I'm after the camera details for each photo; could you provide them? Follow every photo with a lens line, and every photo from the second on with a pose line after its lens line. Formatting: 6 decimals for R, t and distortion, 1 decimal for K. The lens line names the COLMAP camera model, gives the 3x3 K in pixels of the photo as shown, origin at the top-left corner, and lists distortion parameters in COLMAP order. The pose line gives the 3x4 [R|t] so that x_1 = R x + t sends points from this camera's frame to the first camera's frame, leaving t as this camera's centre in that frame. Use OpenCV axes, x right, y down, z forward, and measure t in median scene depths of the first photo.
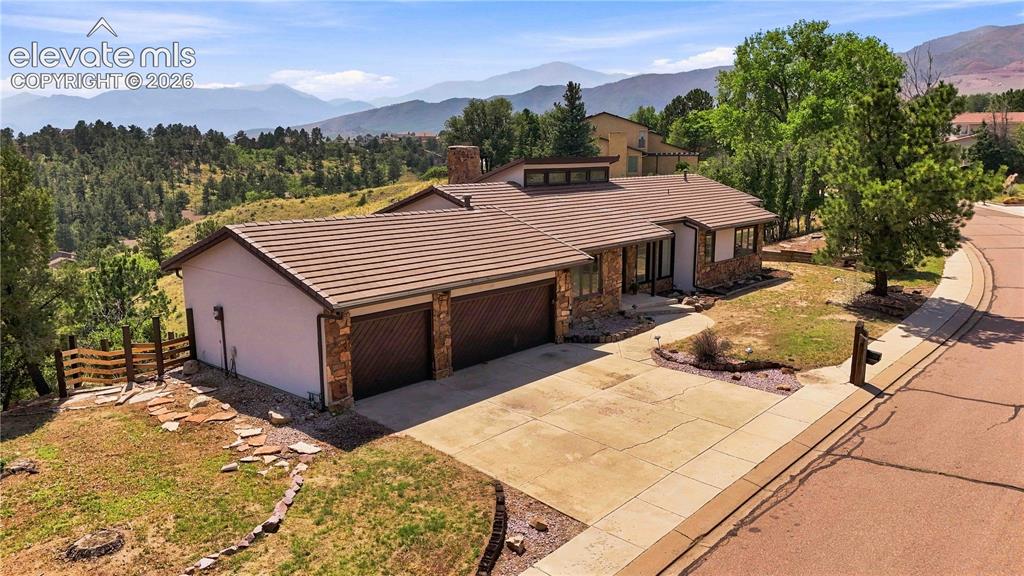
lens RADIAL K [[761.5, 0, 520.1], [0, 761.5, 295.5], [0, 0, 1]] dist [0.058976, -0.048513]
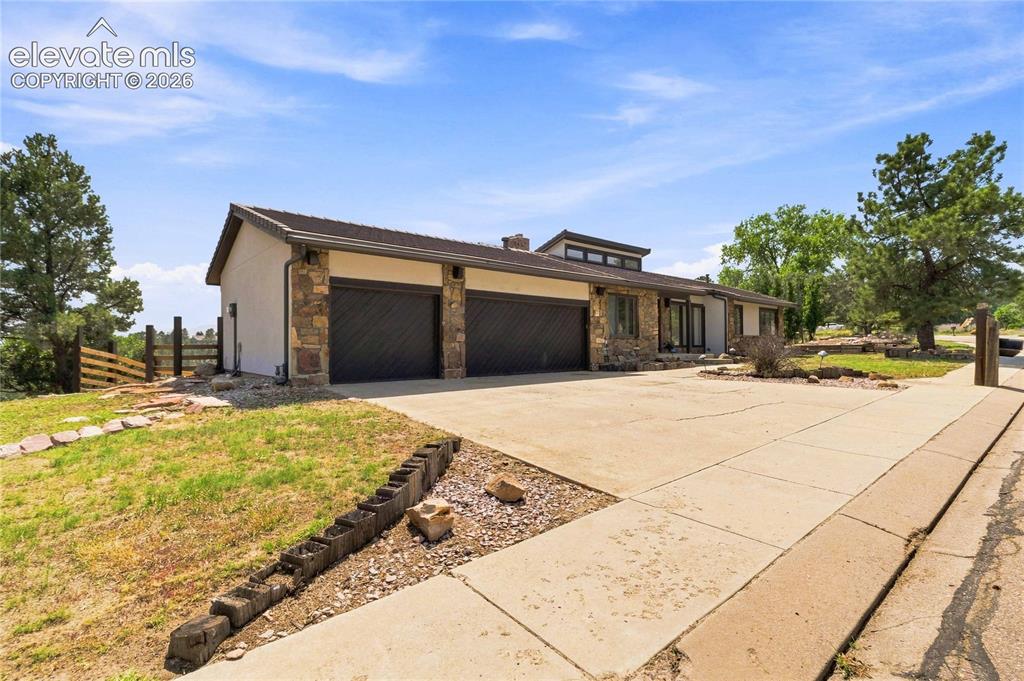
lens RADIAL K [[484.6, 0, 515.8], [0, 484.6, 344.0], [0, 0, 1]] dist [-0.002837, 0.002158]
pose [[0.990541, -0.004129, -0.137152, 0.045527], [-0.022962, 0.980464, -0.195356, 0.179149], [0.135279, 0.196658, 0.971095, 0.471334]]
